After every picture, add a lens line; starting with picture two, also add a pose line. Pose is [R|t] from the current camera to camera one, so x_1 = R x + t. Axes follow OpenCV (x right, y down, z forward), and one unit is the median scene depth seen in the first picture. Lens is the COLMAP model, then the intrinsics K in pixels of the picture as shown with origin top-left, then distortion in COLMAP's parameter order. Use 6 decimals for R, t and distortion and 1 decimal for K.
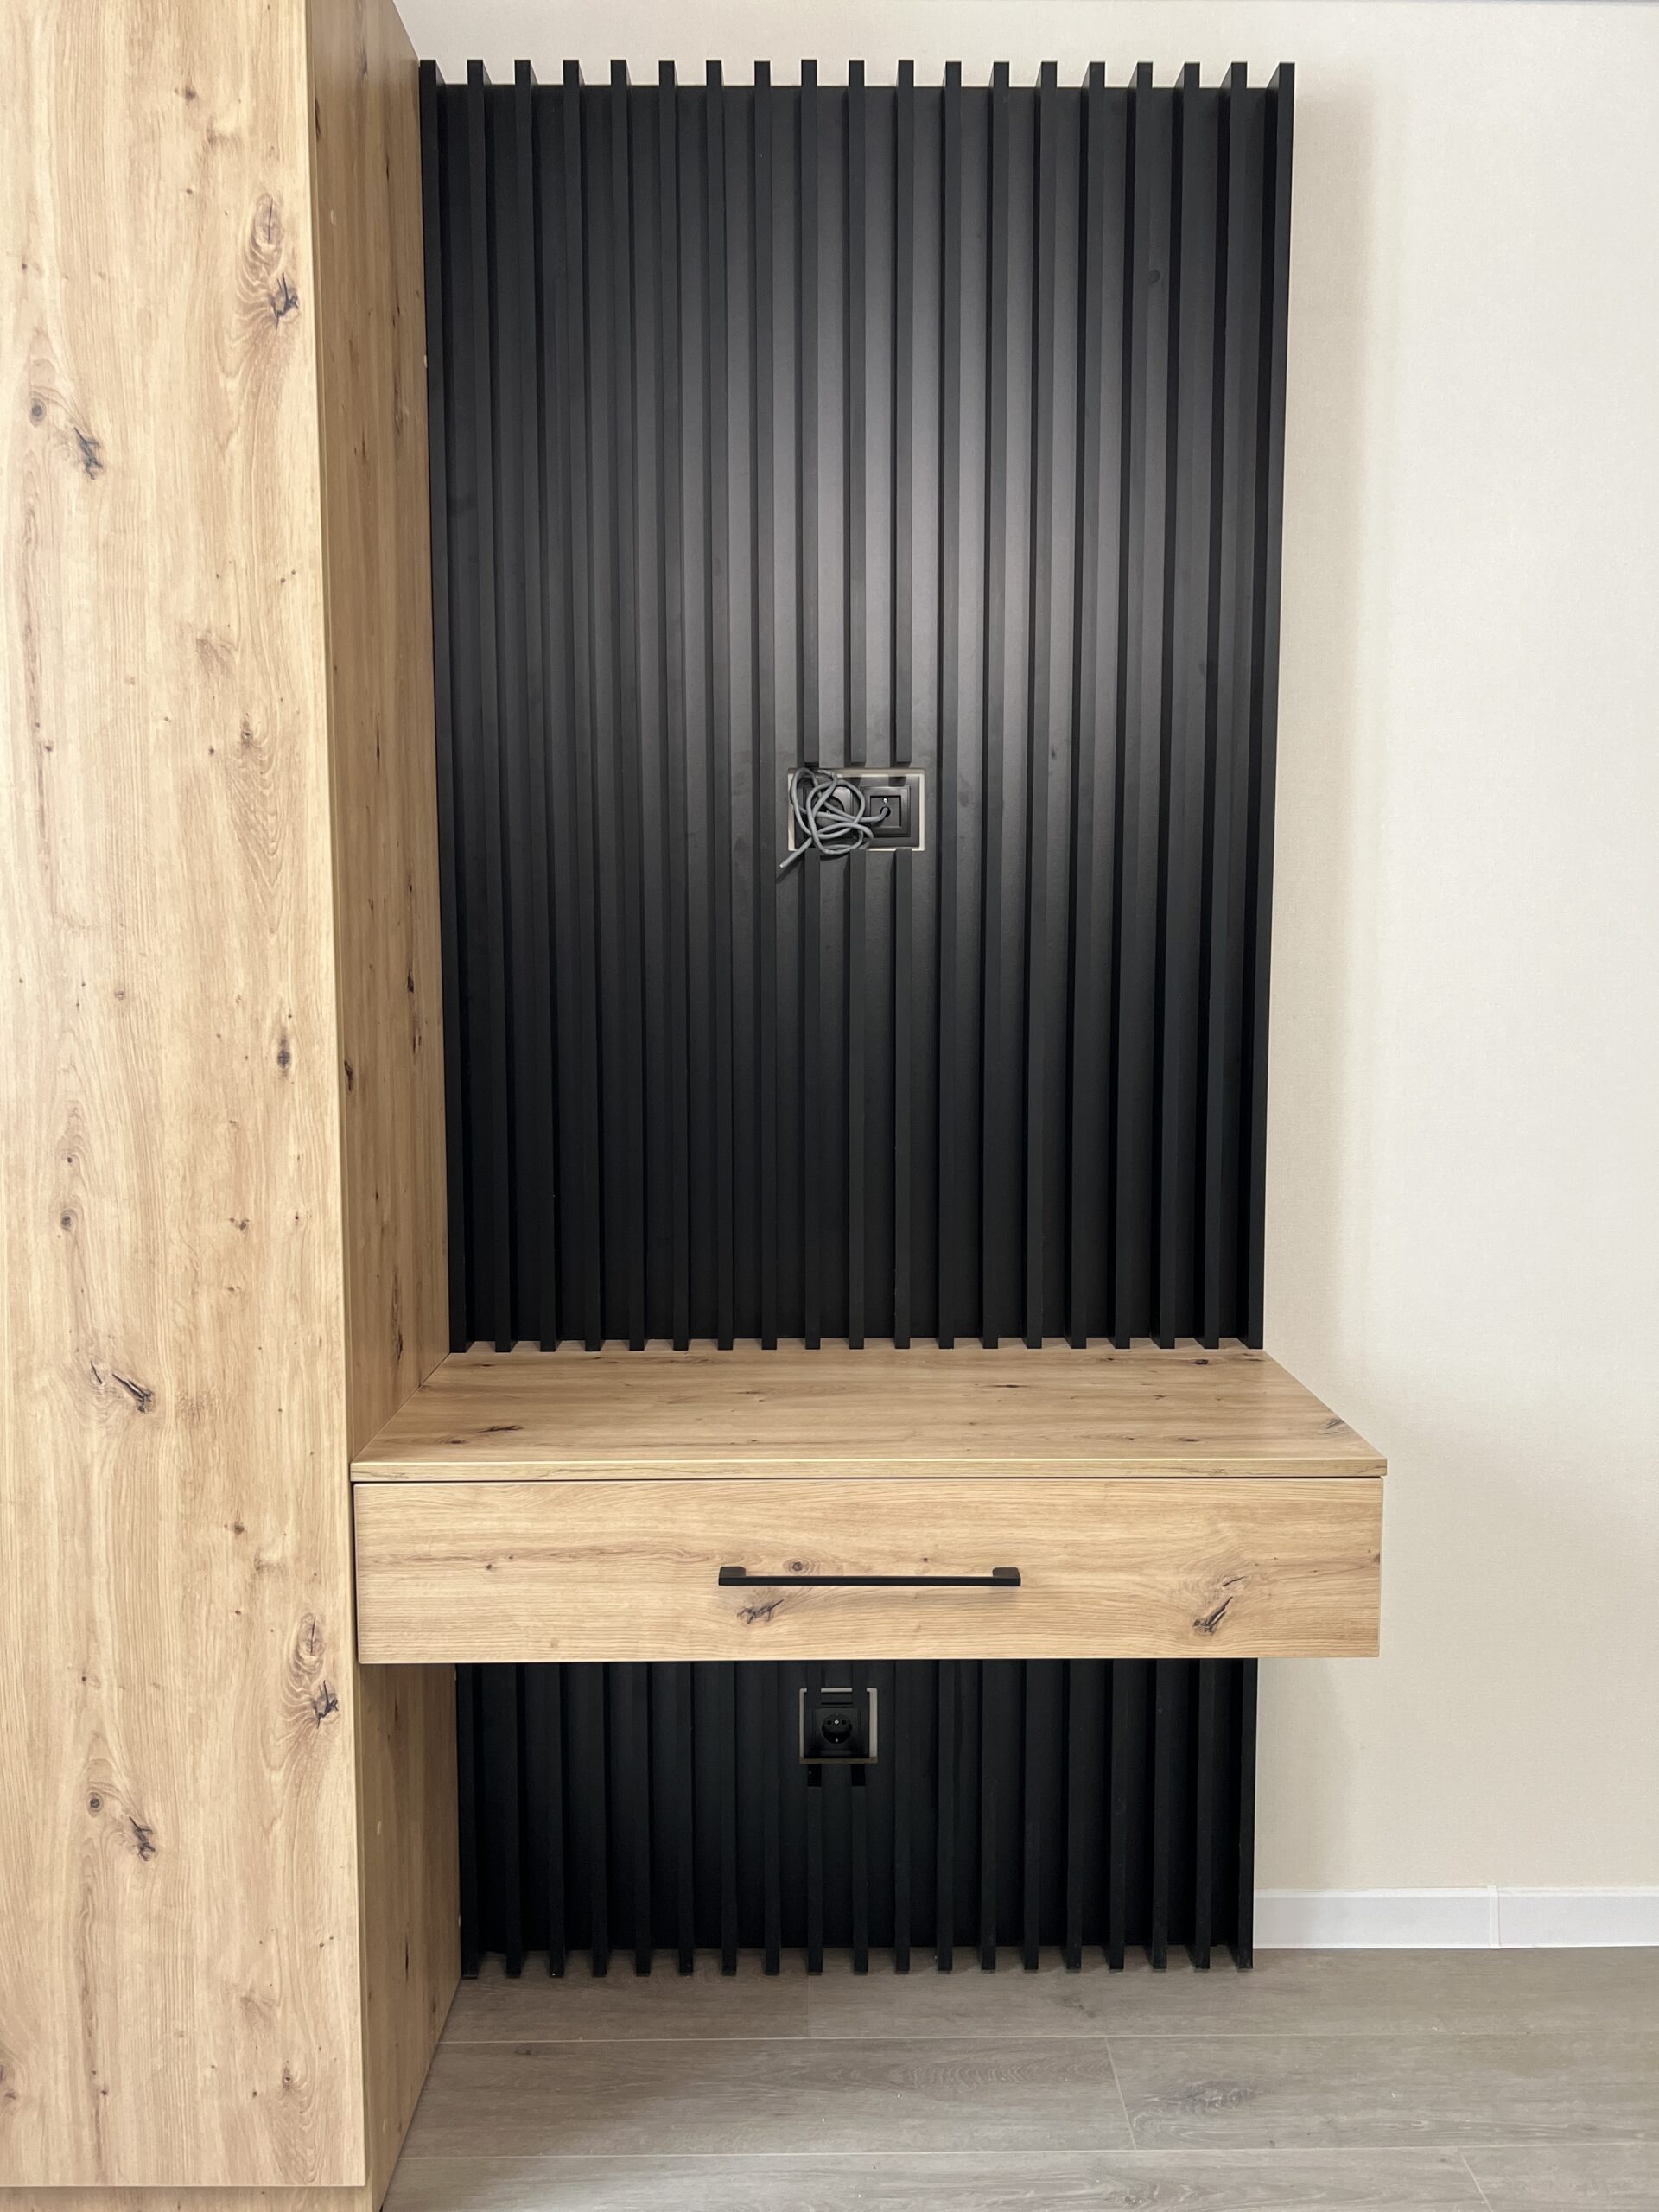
lens RADIAL K [[1658.0, 0, 832.2], [0, 1658.0, 1112.4], [0, 0, 1]] dist [0.056517, -0.072946]
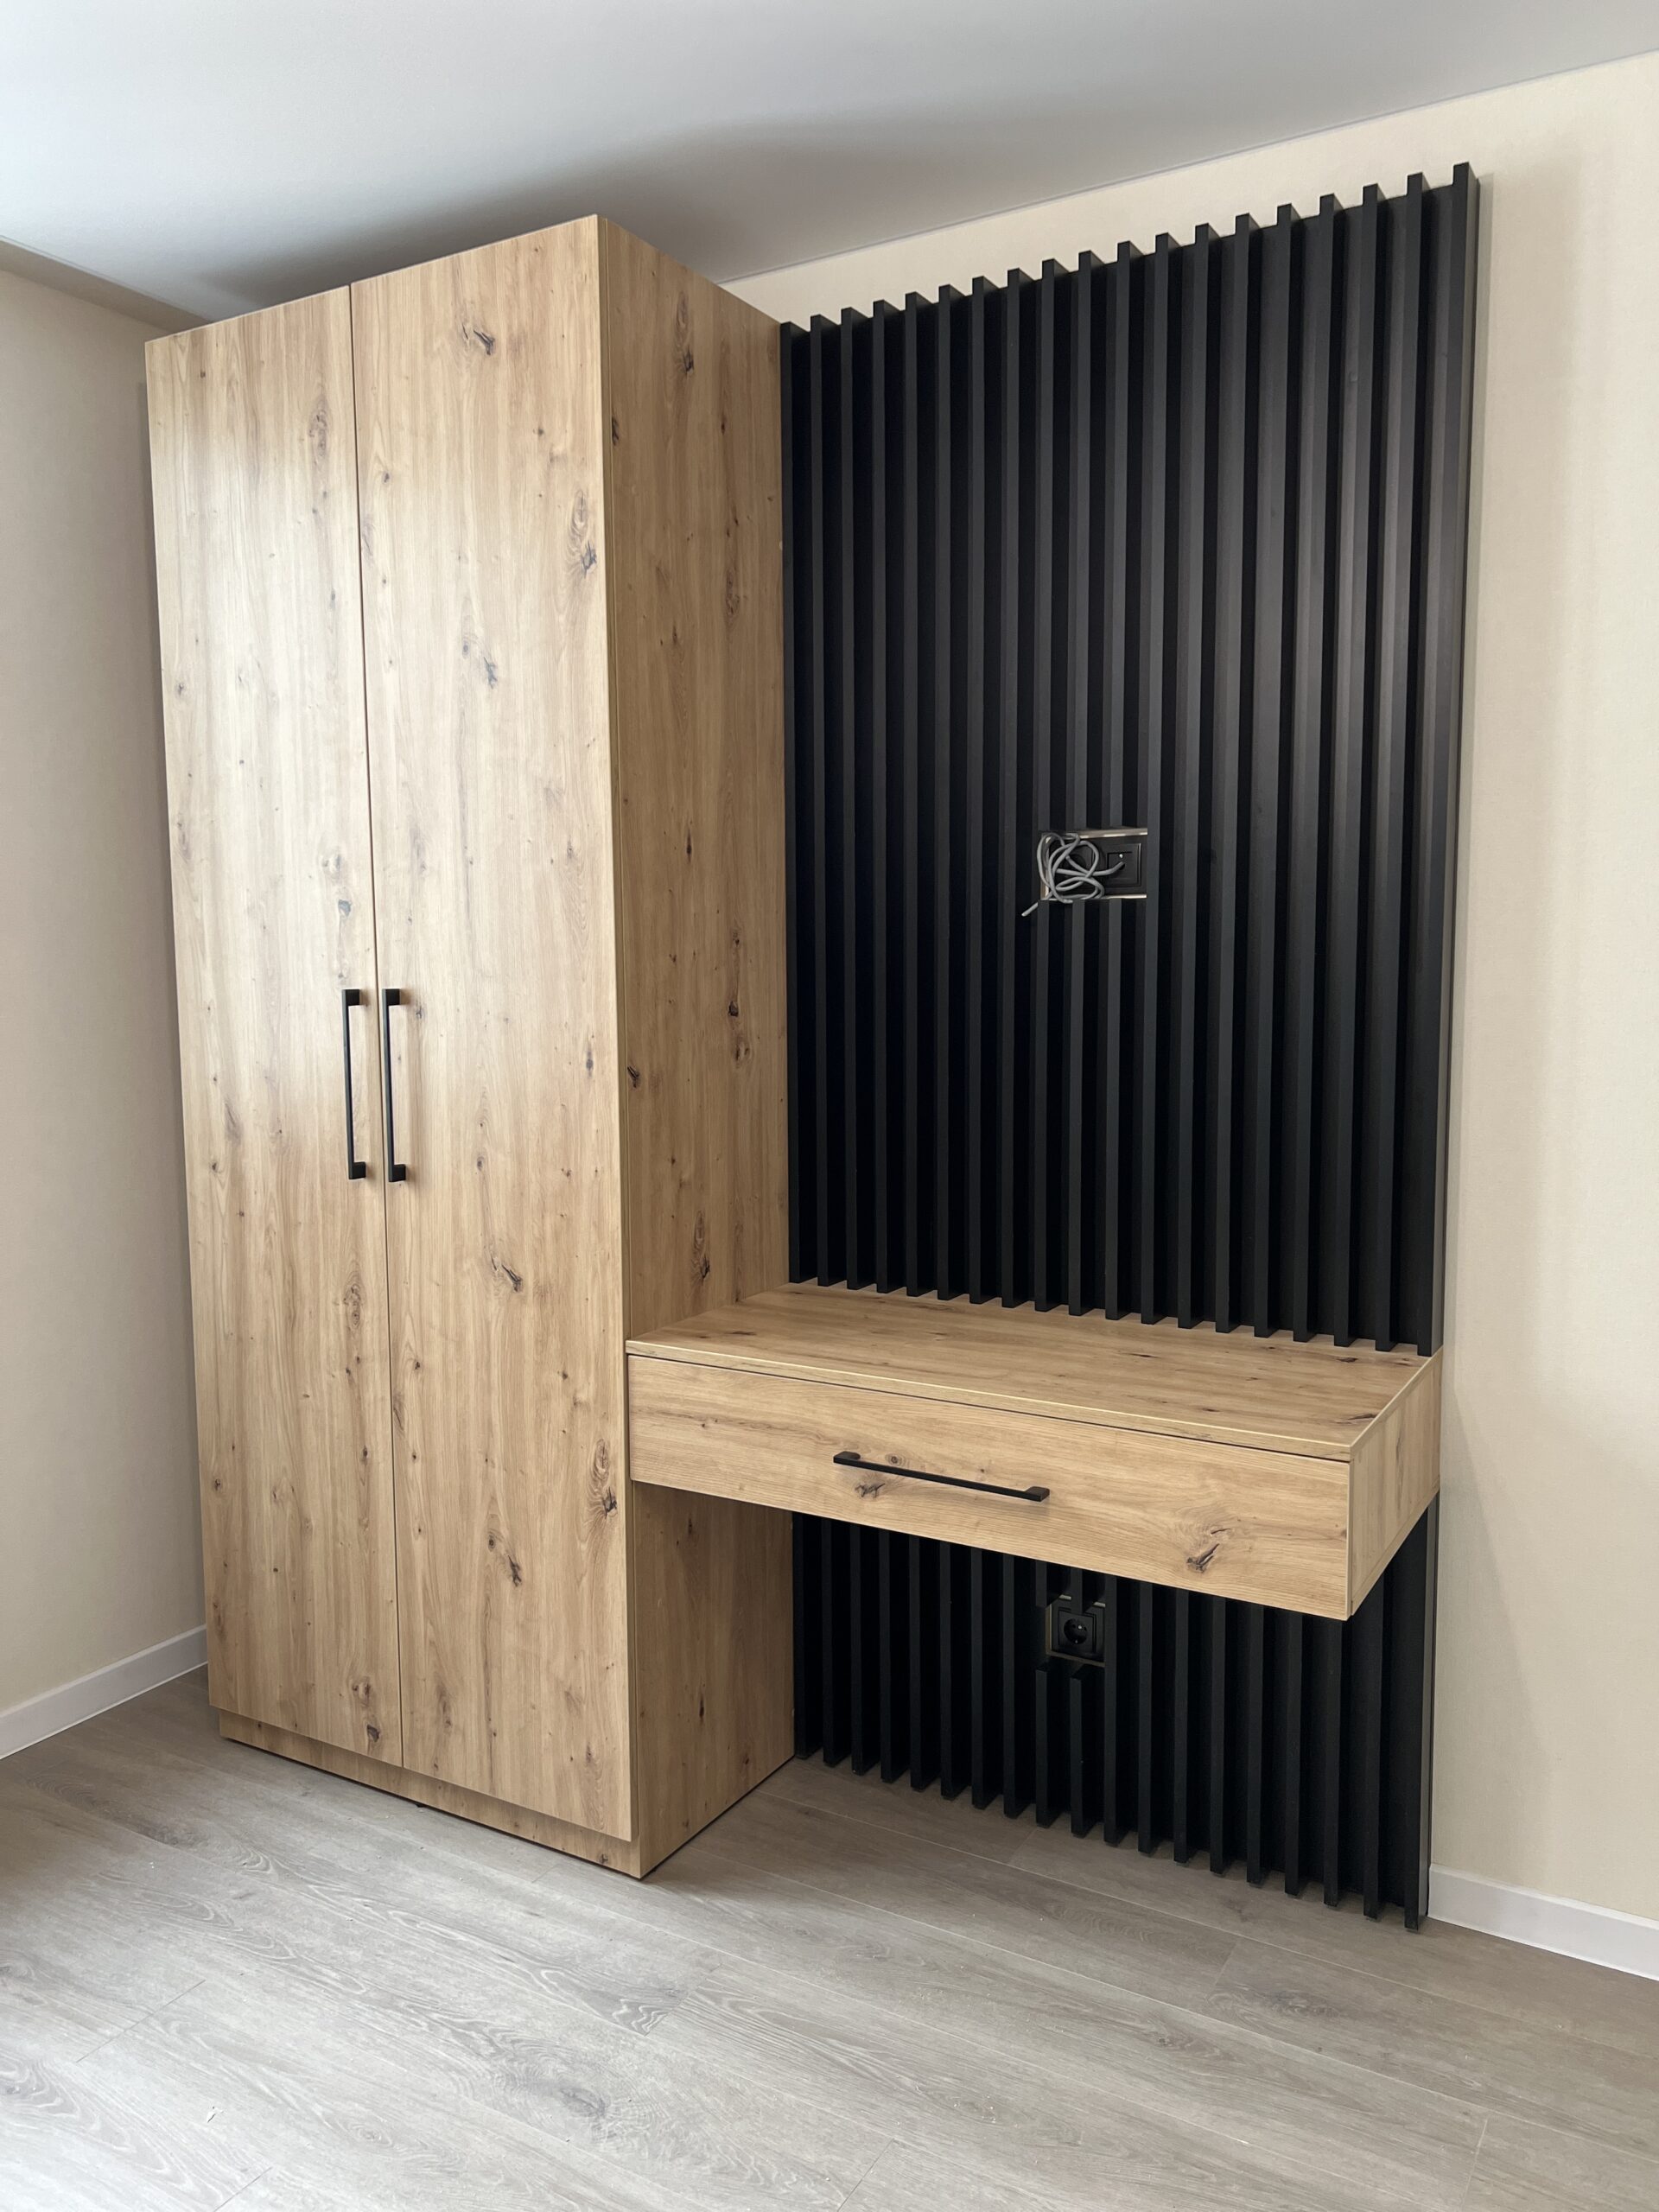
lens RADIAL K [[1659.7, 0, 829.6], [0, 1659.7, 1116.0], [0, 0, 1]] dist [0.083284, -0.121170]
pose [[0.854946, 0.048291, -0.516465, 0.601540], [-0.040652, 0.998832, 0.026099, -0.032254], [0.517122, -0.001318, 0.855911, -0.157250]]
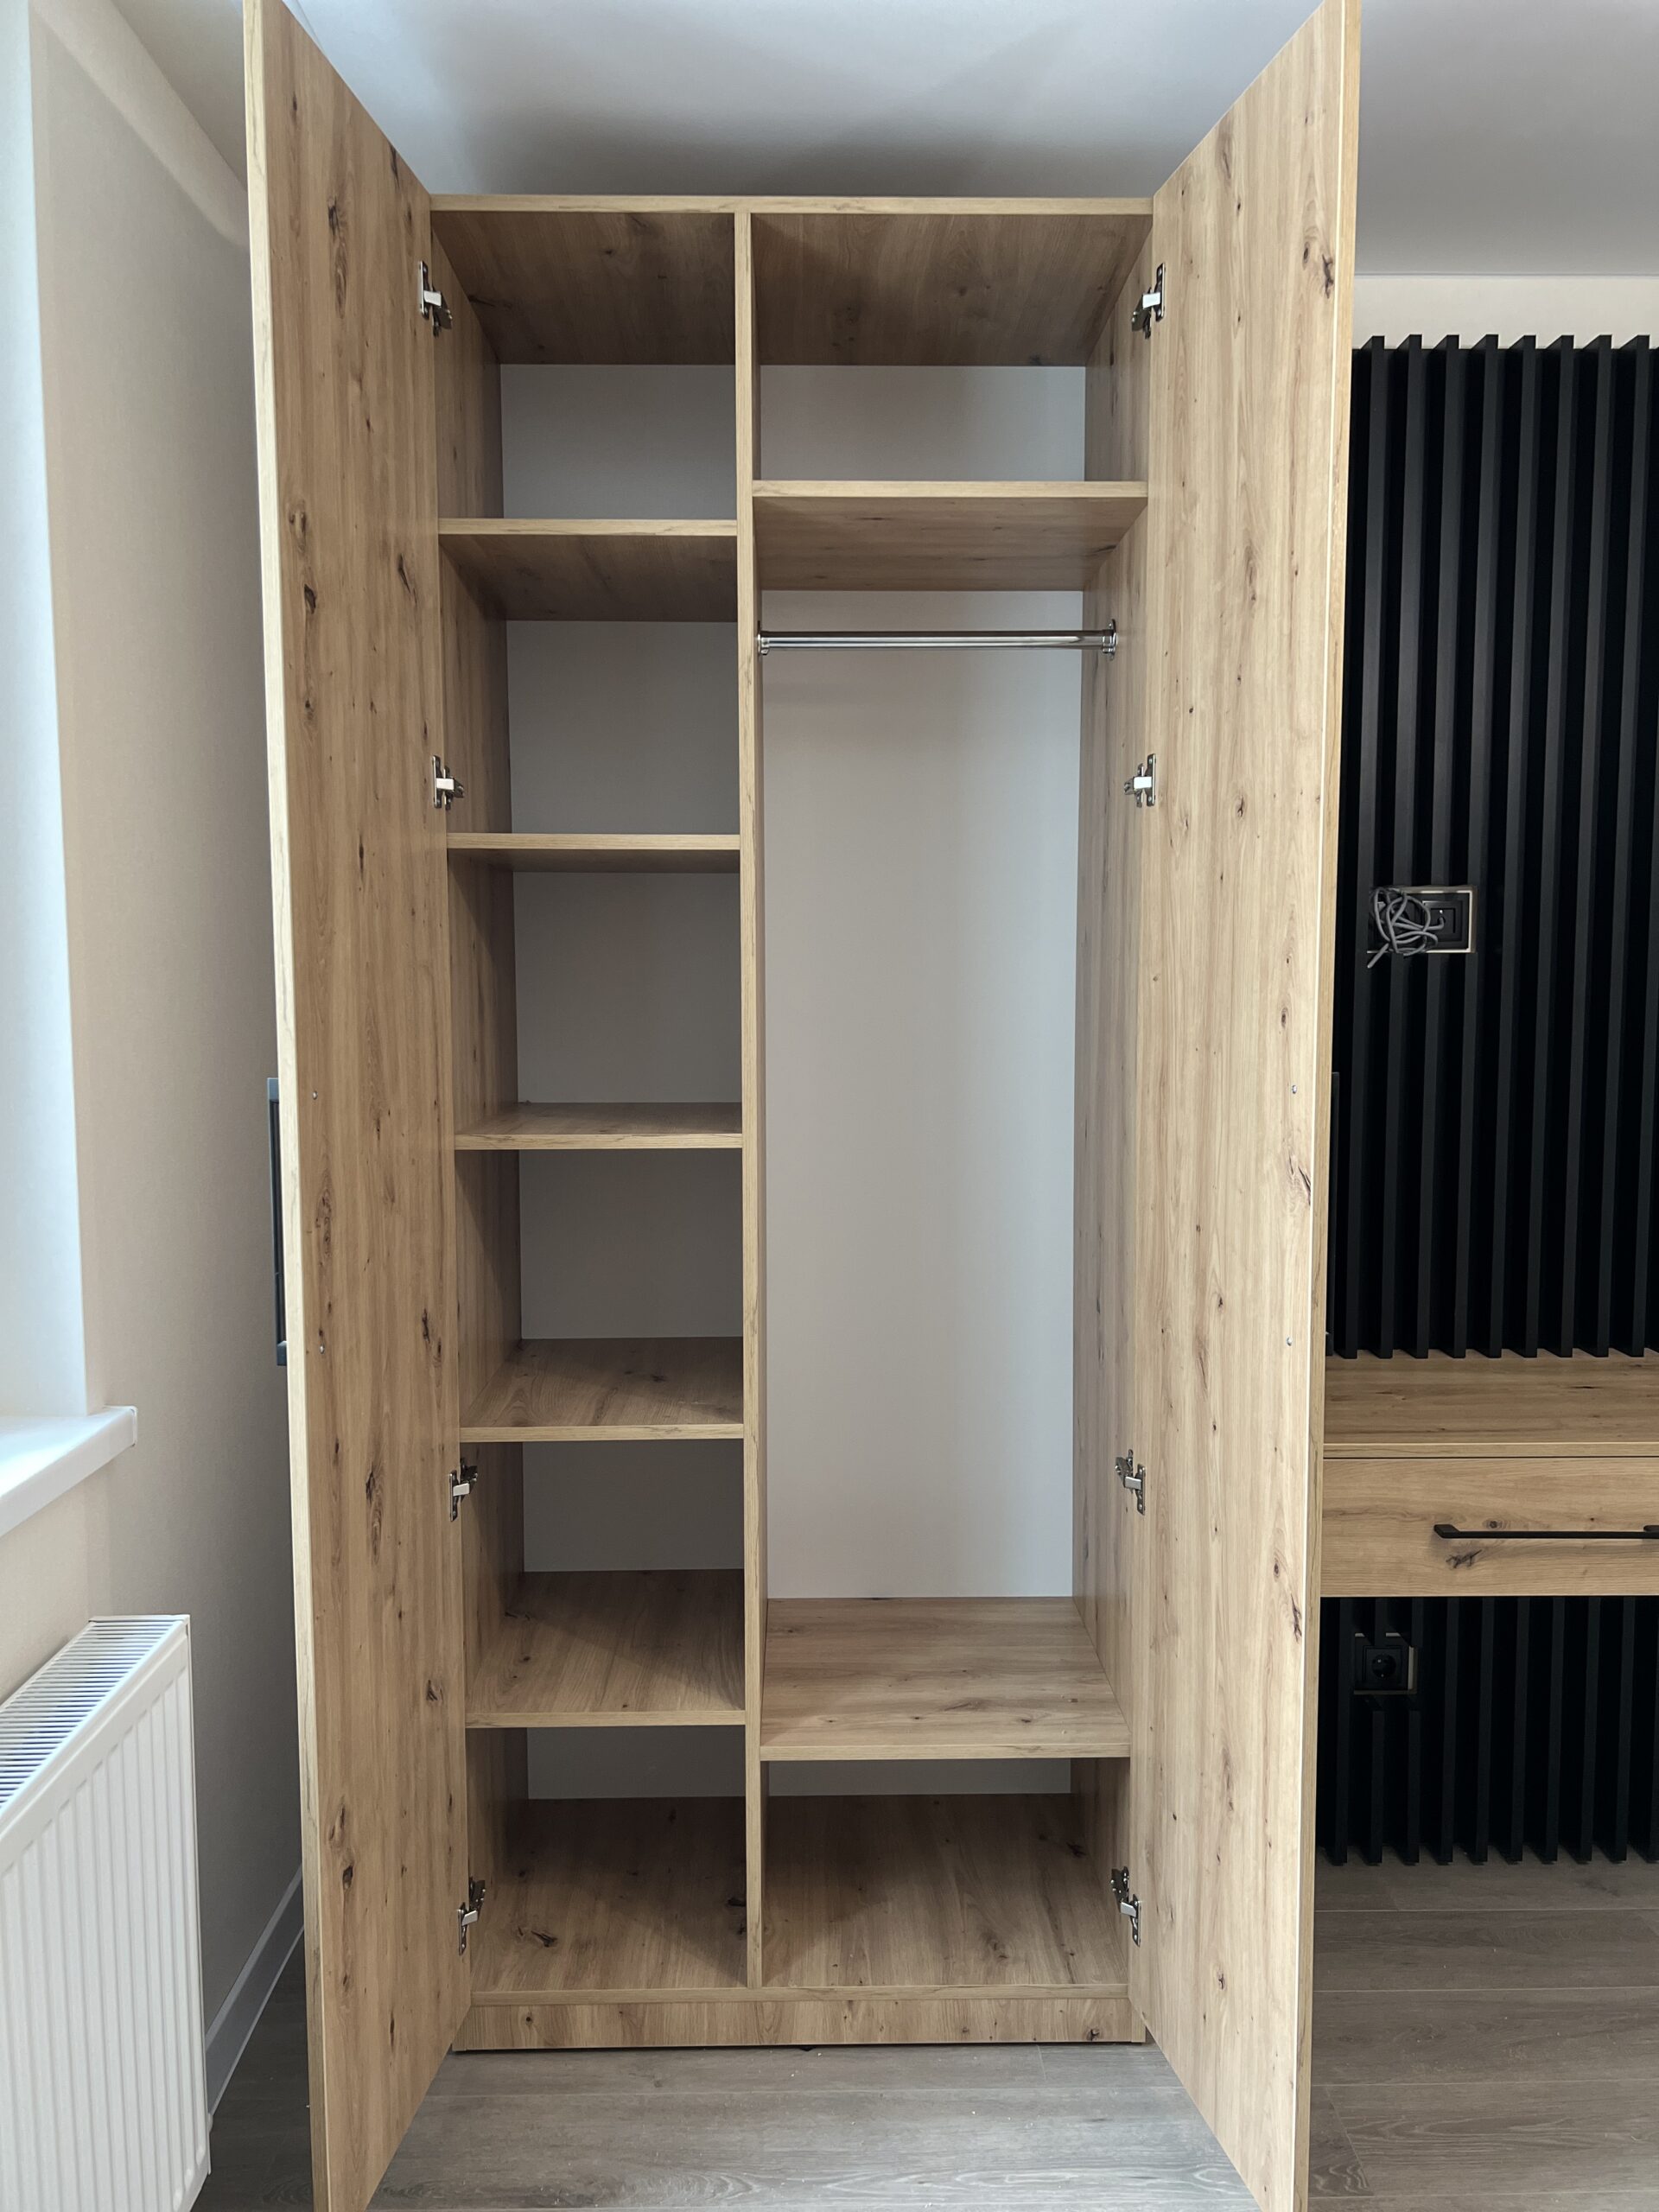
lens RADIAL K [[1680.2, 0, 832.3], [0, 1680.2, 1108.8], [0, 0, 1]] dist [0.039583, -0.047607]
pose [[0.999990, -0.002426, 0.003680, -0.538846], [0.002445, 0.999984, -0.005091, -0.046465], [-0.003668, 0.005100, 0.999980, -0.319371]]
